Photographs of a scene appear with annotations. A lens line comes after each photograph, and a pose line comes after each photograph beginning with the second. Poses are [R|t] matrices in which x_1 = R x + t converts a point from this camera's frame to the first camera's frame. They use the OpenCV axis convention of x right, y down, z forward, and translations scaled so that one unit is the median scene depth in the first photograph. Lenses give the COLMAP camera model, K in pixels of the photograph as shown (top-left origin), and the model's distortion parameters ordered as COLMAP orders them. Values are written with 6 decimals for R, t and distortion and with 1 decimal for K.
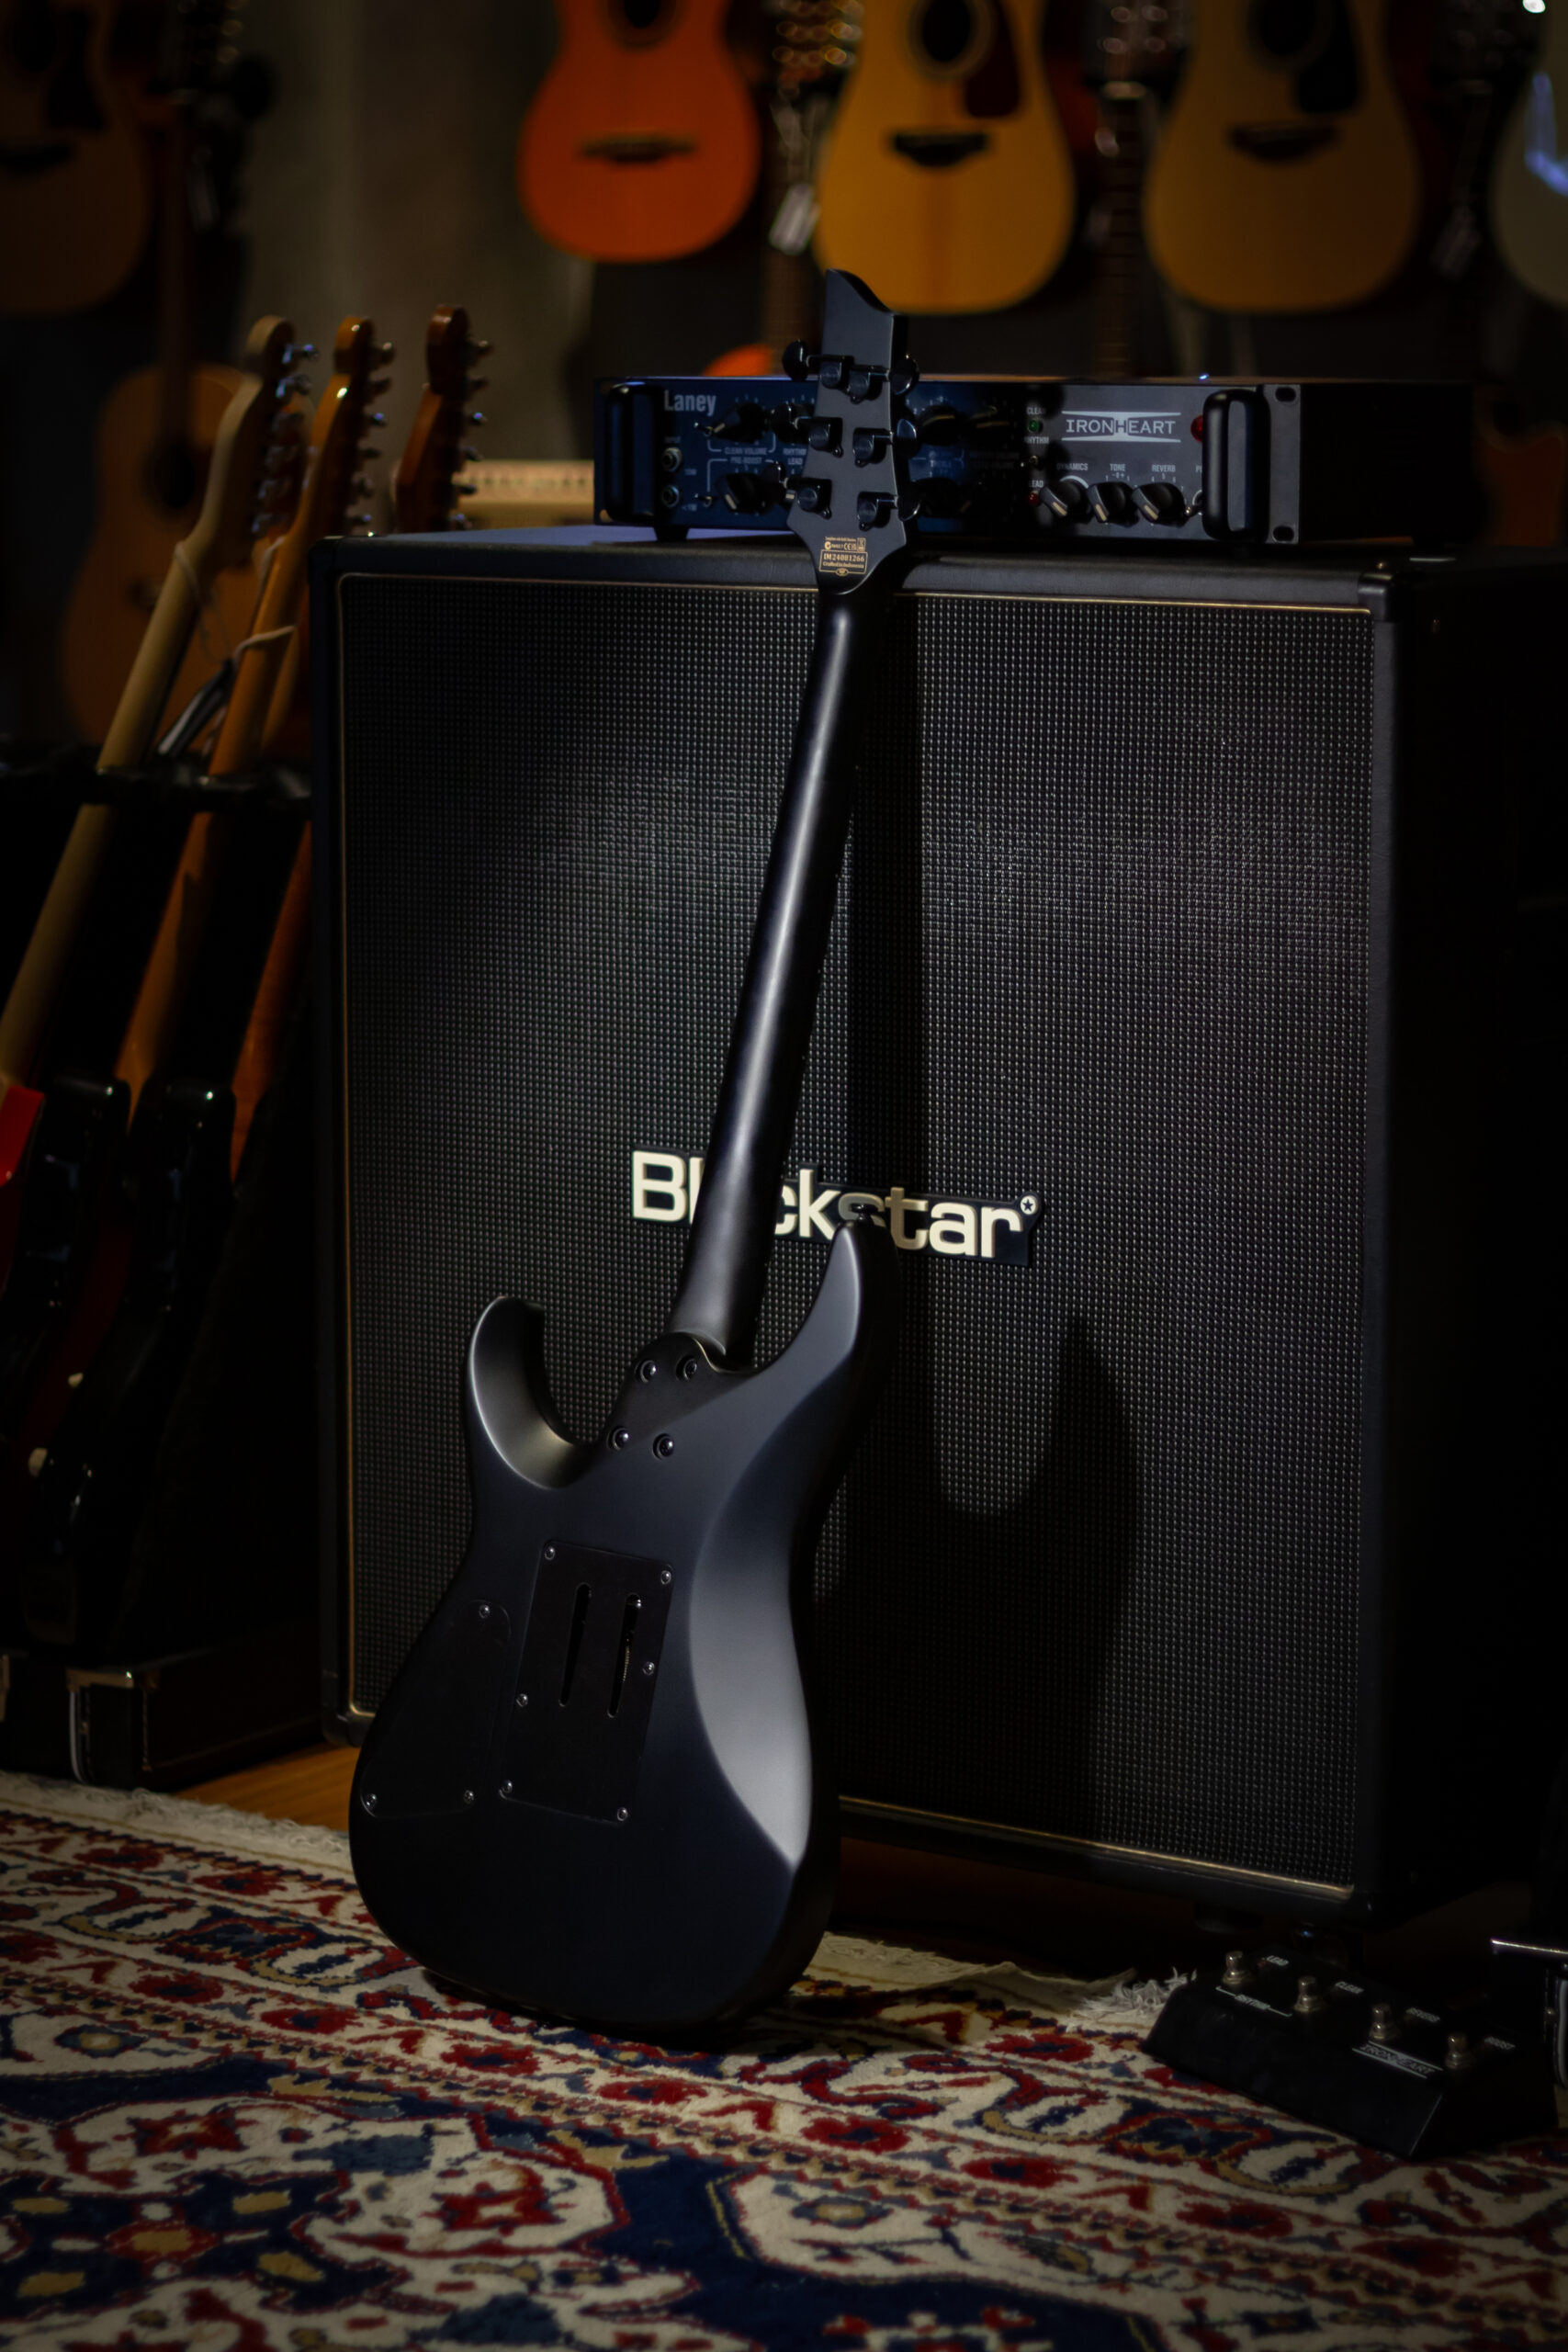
lens RADIAL K [[6528.3, 0, 784.0], [0, 6528.3, 1176.0], [0, 0, 1]] dist [0.043255, -0.529378]
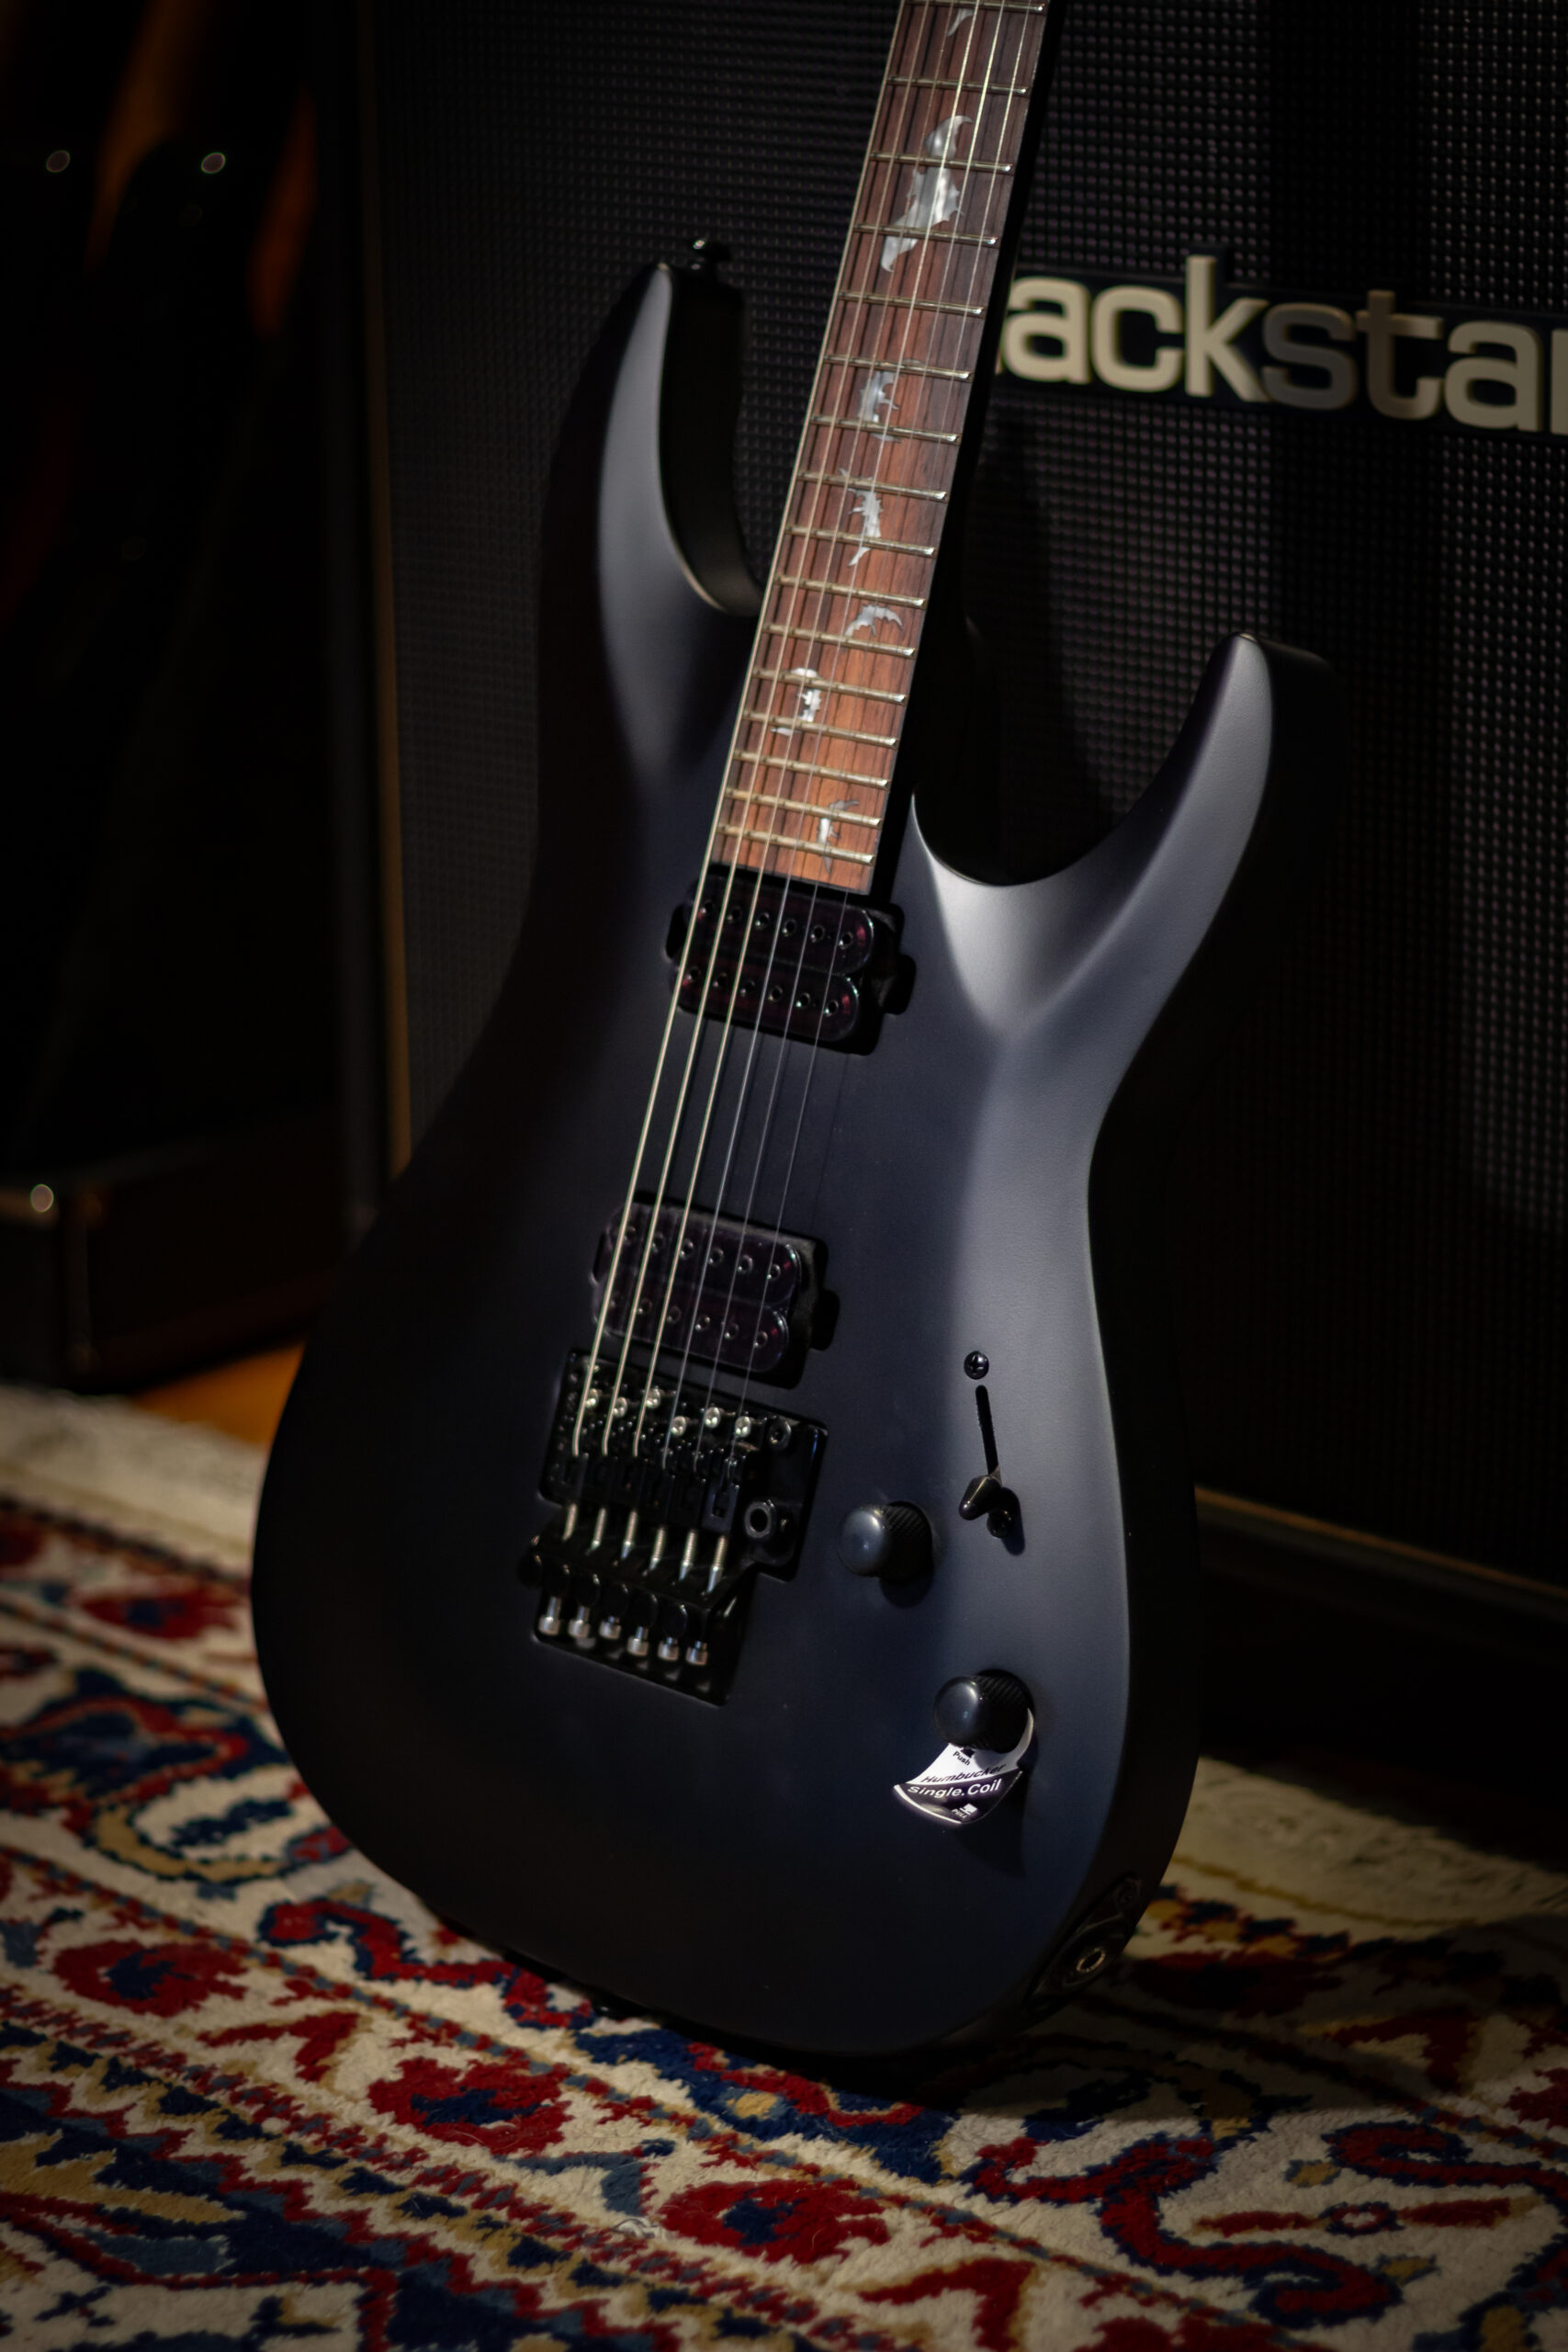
lens RADIAL K [[6528.3, 0, 784.0], [0, 6528.3, 1176.0], [0, 0, 1]] dist [0.043255, -0.529378]
pose [[0.993328, 0.018992, -0.113753, 0.030805], [-0.006239, 0.993752, 0.111437, 0.013772], [0.115158, -0.109984, 0.987240, 0.528400]]
